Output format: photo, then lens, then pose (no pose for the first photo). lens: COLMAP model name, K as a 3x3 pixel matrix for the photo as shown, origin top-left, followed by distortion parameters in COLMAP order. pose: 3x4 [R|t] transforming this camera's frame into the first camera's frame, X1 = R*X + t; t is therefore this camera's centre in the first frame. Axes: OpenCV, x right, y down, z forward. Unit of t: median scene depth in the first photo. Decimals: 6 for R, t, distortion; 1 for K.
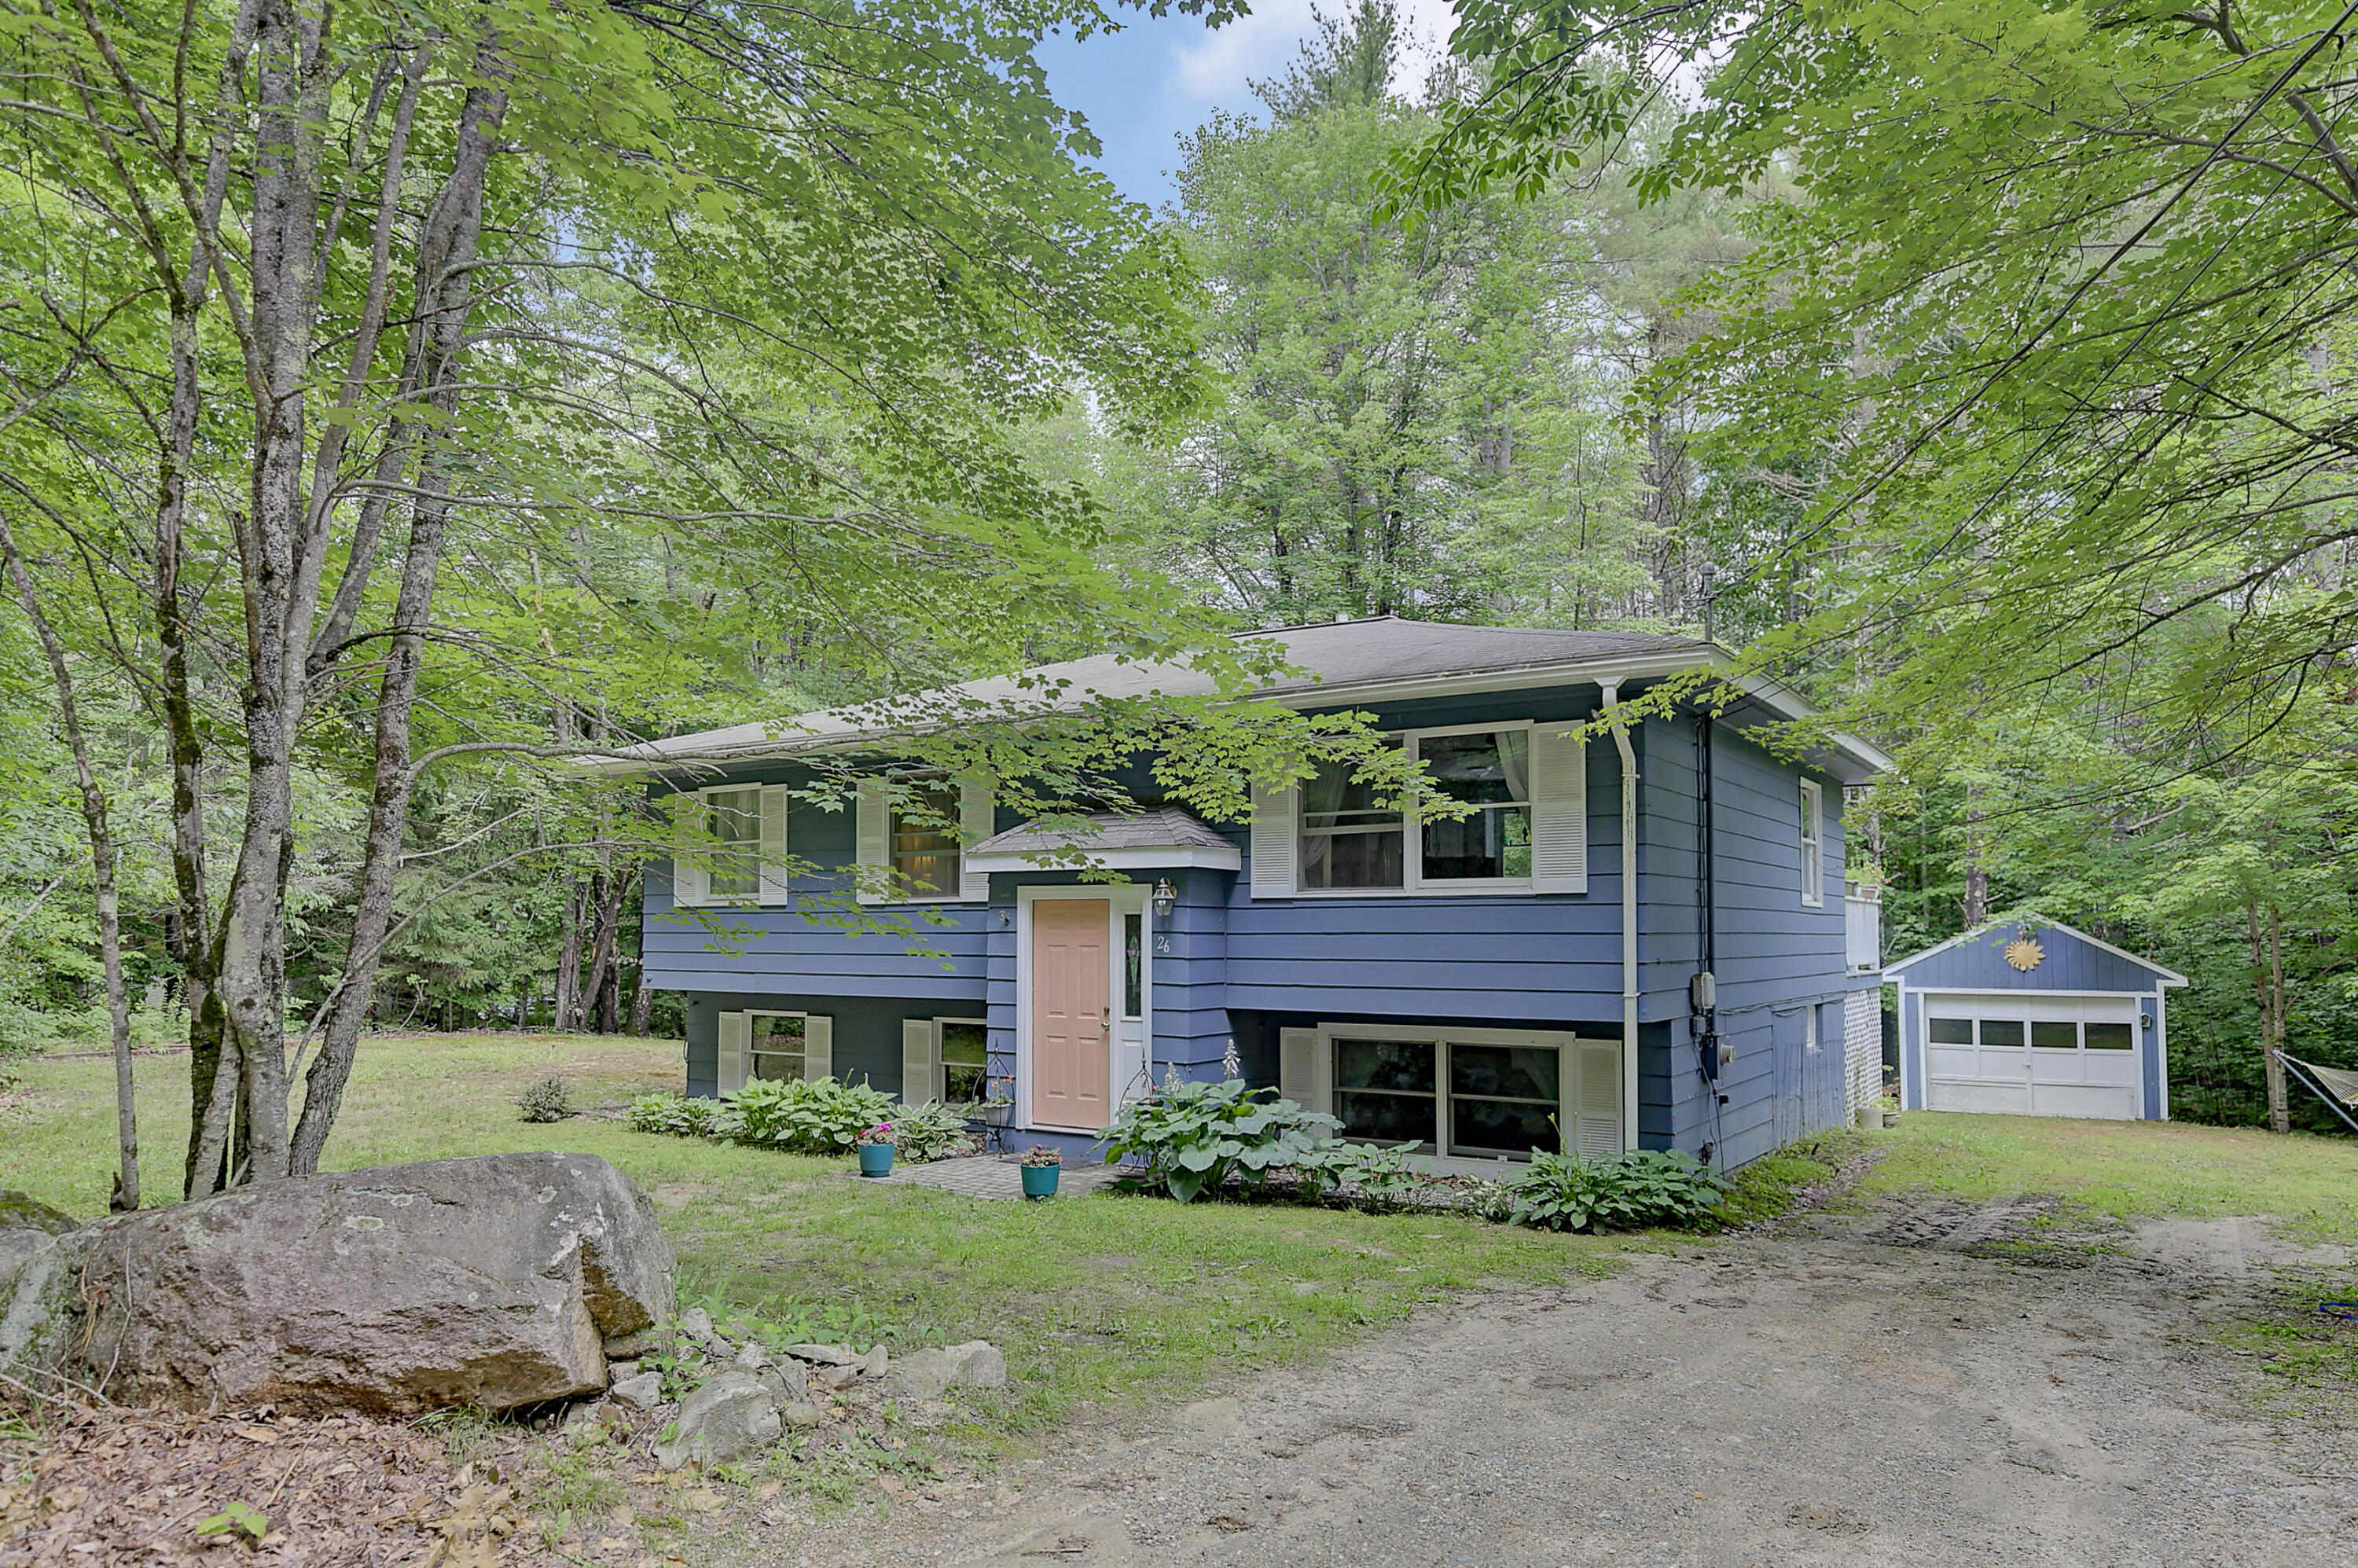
lens RADIAL K [[1563.7, 0, 1179.0], [0, 1563.7, 784.0], [0, 0, 1]] dist [0.016534, -0.003527]
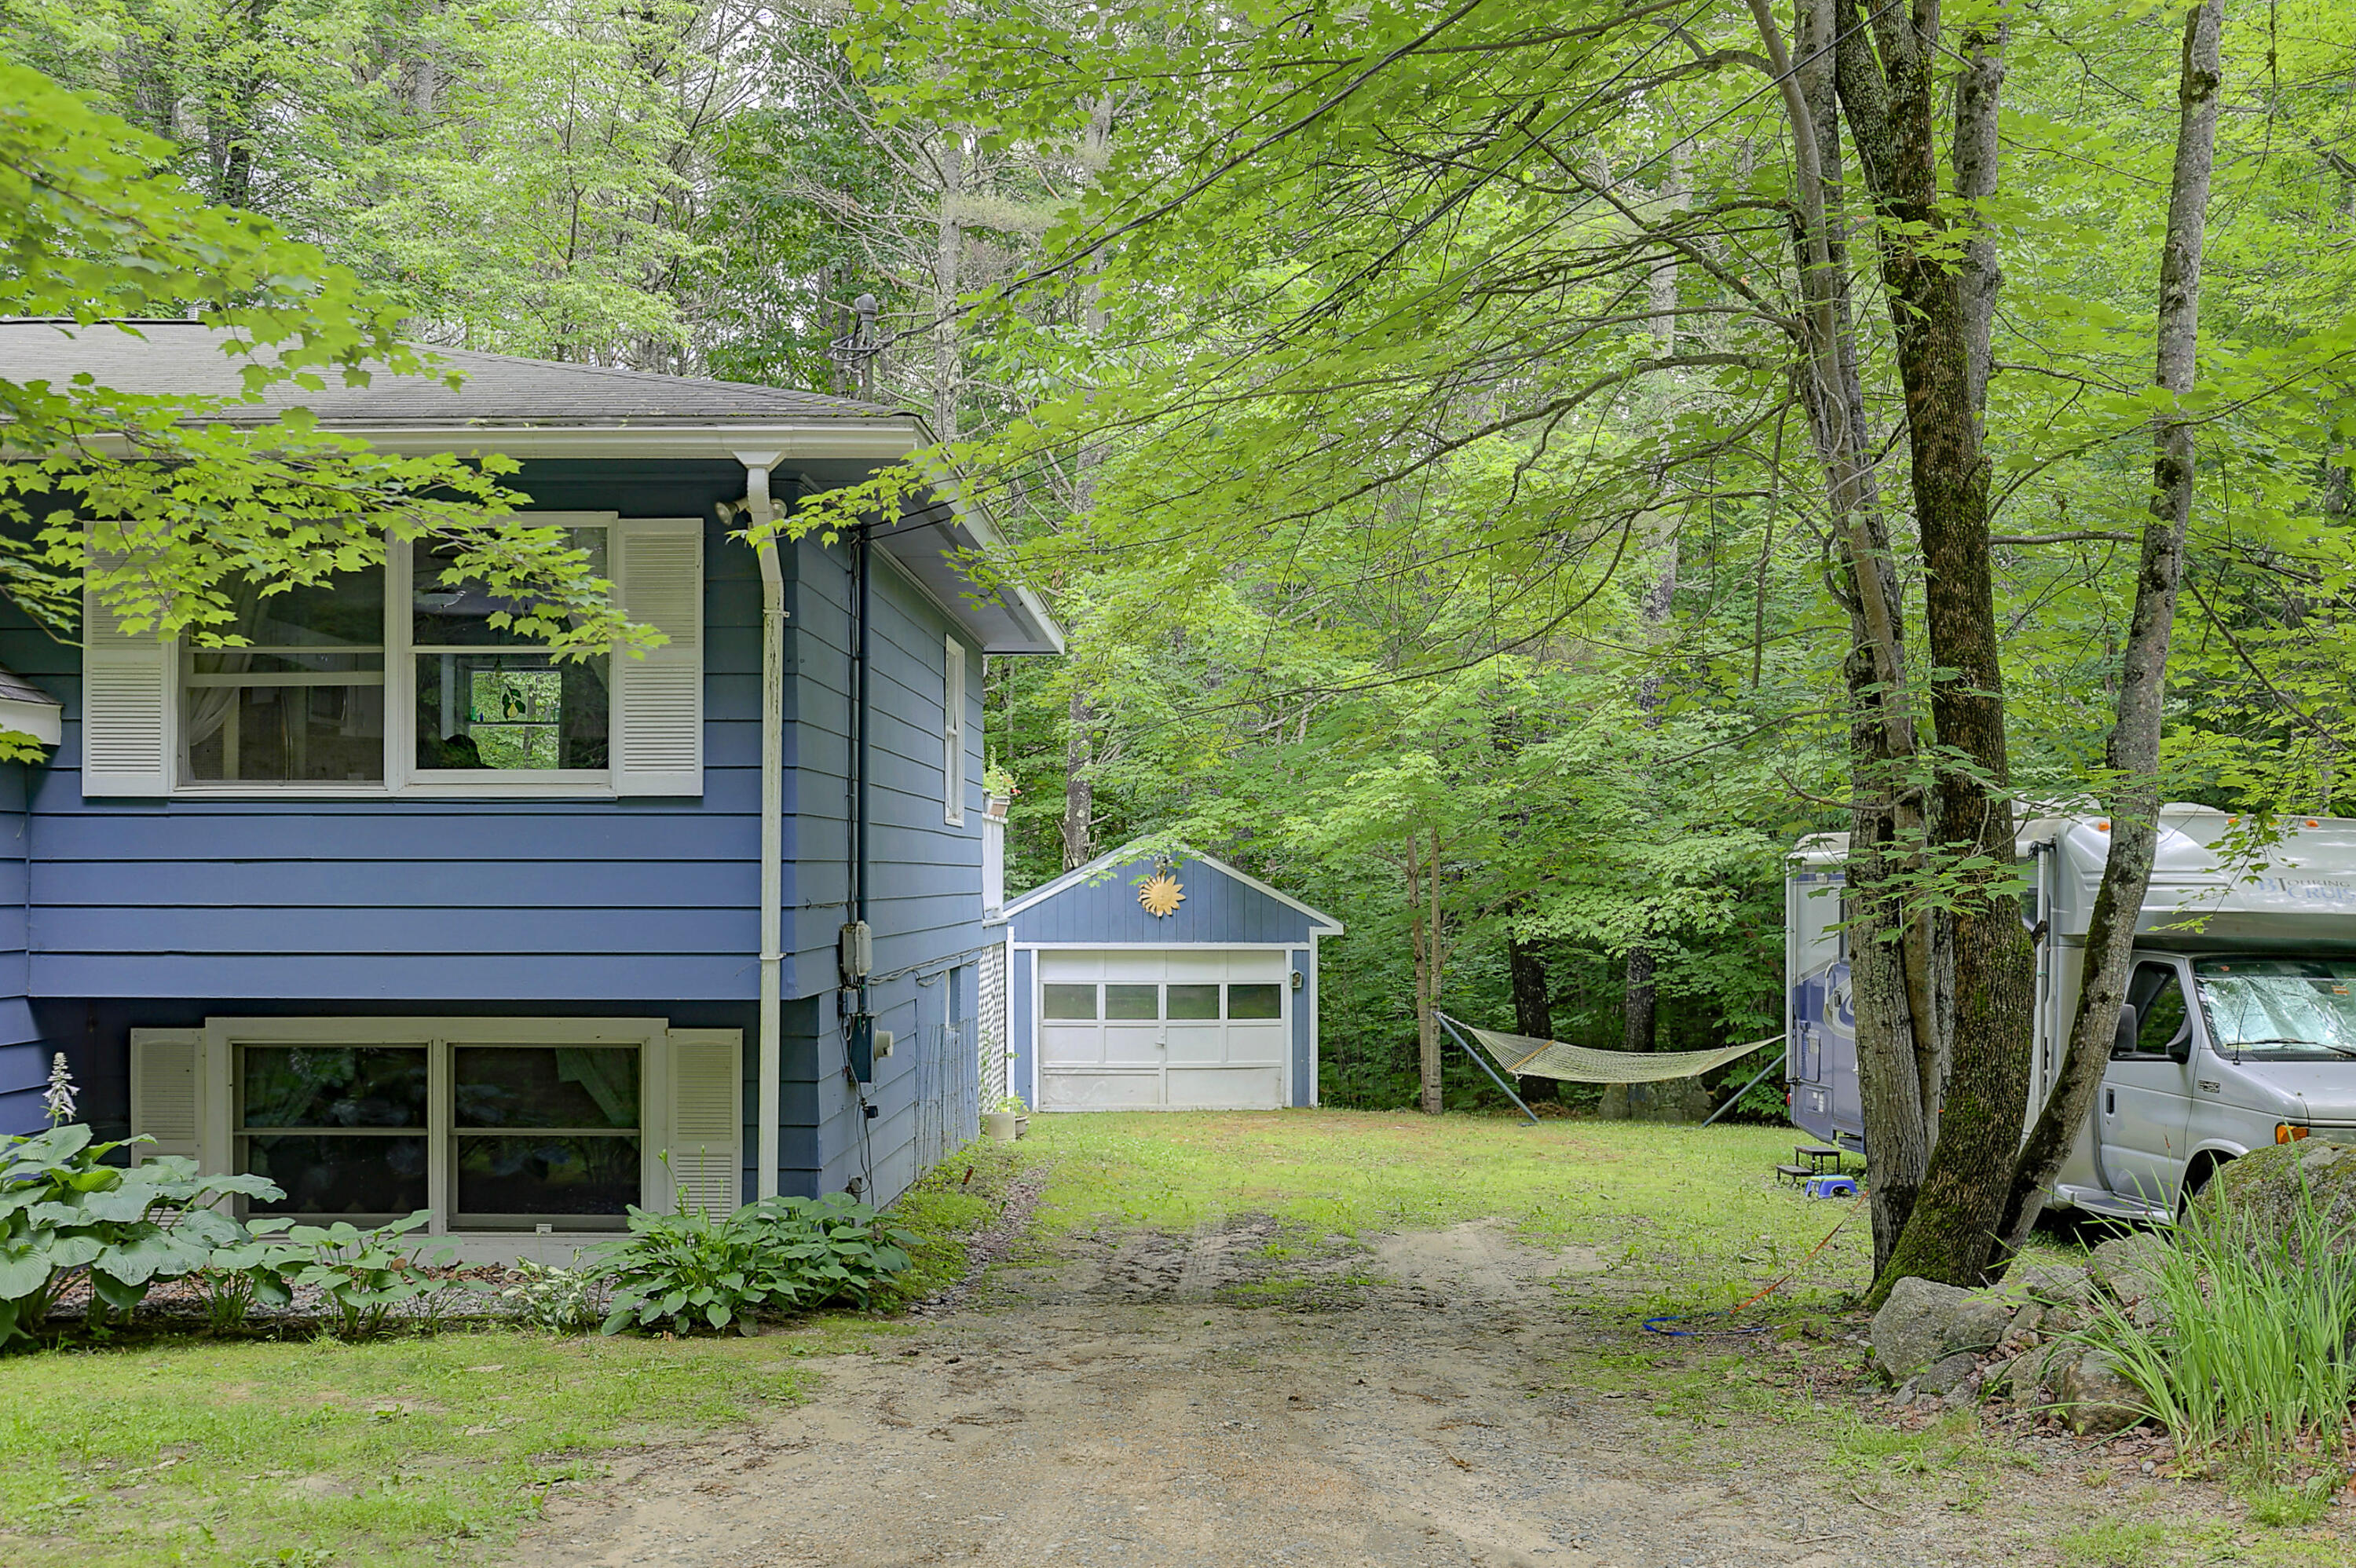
lens RADIAL K [[2343.9, 0, 1178.0], [0, 2343.9, 784.0], [0, 0, 1]] dist [-0.006265, -0.007204]
pose [[0.830818, 0.022488, 0.556090, -0.099001], [-0.053278, 0.997808, 0.039249, 0.017534], [-0.553988, -0.062236, 0.830195, 0.116654]]
